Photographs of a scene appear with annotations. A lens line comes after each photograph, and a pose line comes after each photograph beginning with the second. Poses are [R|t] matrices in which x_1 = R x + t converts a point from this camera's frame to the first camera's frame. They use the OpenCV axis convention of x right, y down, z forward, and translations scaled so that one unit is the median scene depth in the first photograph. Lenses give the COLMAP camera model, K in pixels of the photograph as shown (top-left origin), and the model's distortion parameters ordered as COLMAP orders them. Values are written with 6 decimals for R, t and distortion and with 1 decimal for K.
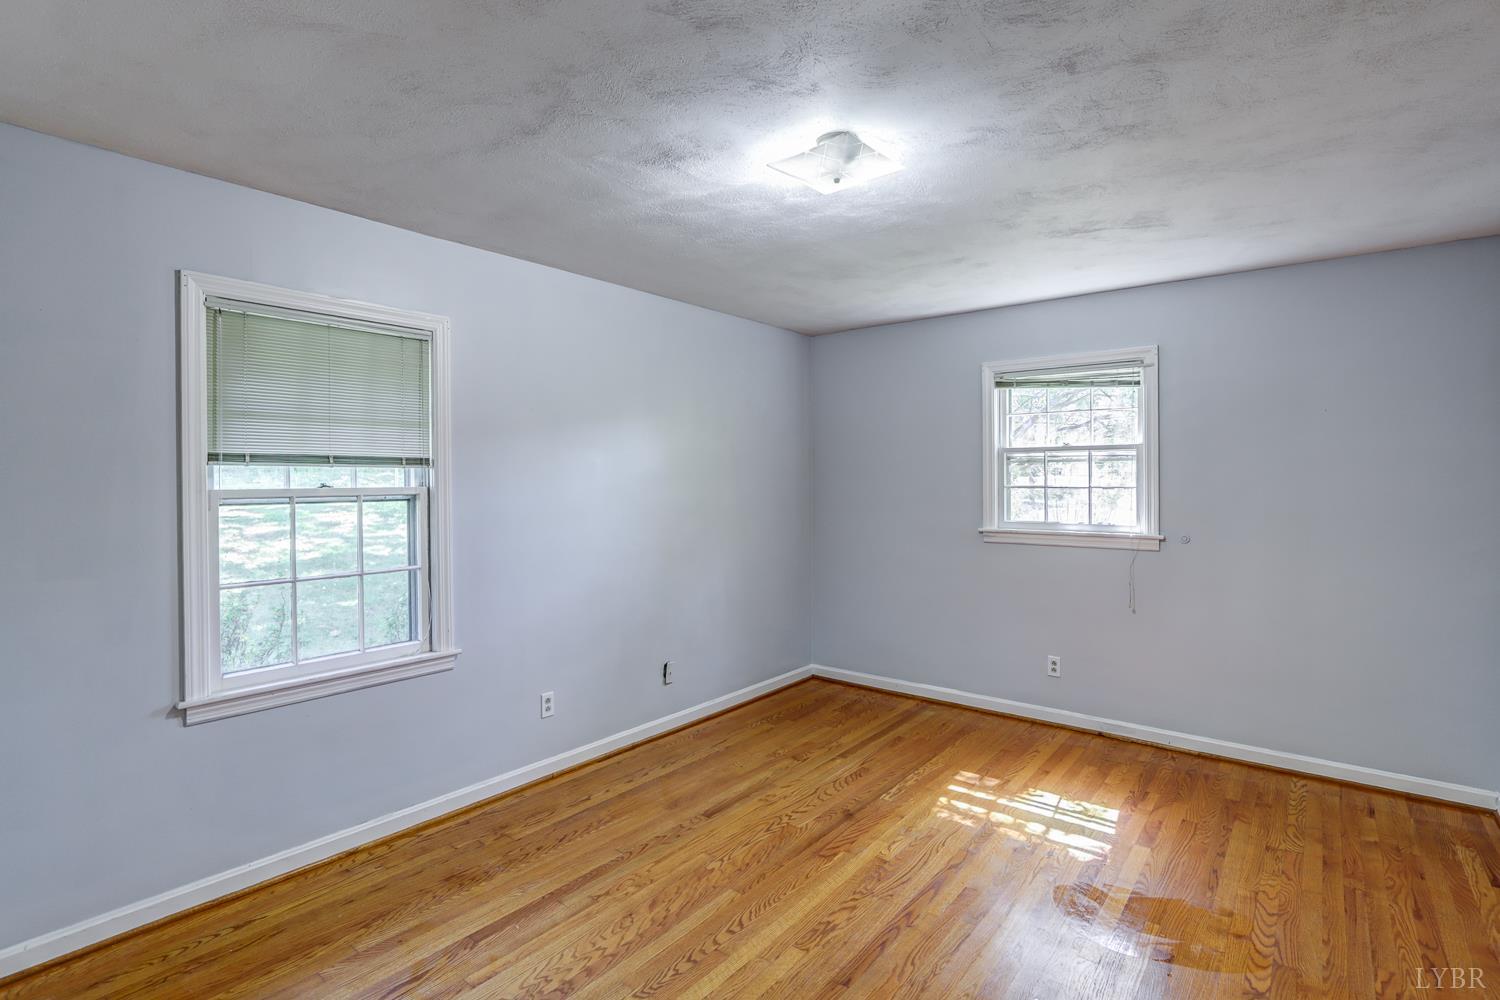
lens RADIAL K [[673.1, 0, 749.2], [0, 673.1, 490.2], [0, 0, 1]] dist [-0.015393, -0.000029]
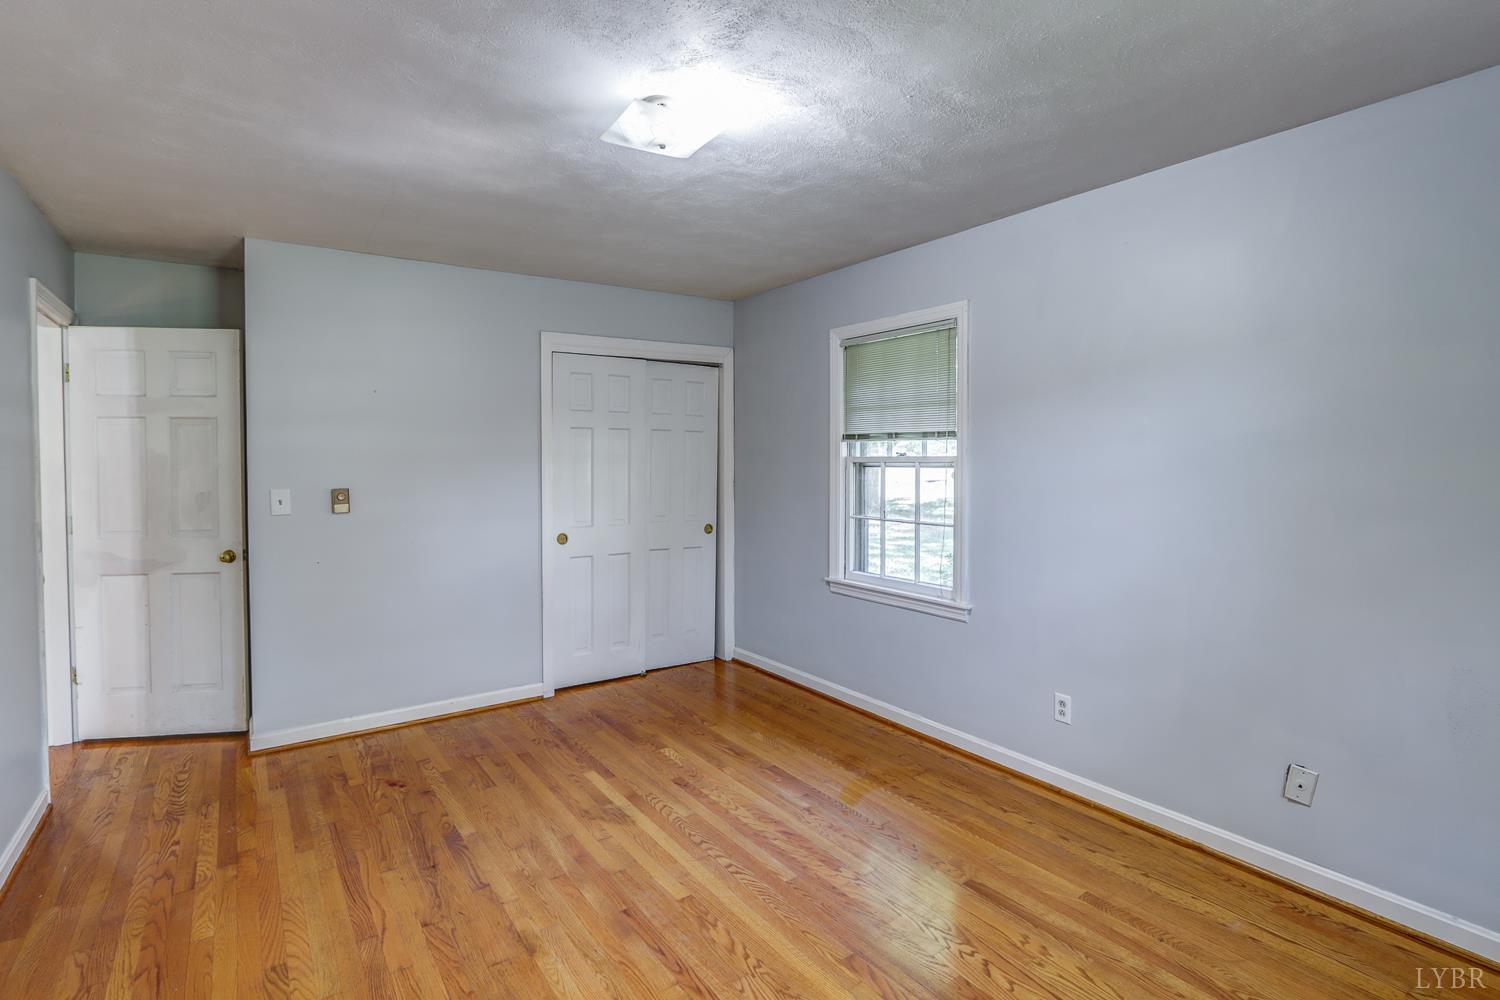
lens RADIAL K [[719.1, 0, 756.4], [0, 719.1, 475.0], [0, 0, 1]] dist [-0.012202, 0.000123]
pose [[-0.232012, 0.033712, -0.972129, 0.905936], [-0.006048, 0.999330, 0.036099, -0.016649], [0.972694, 0.014255, -0.231652, 1.097411]]
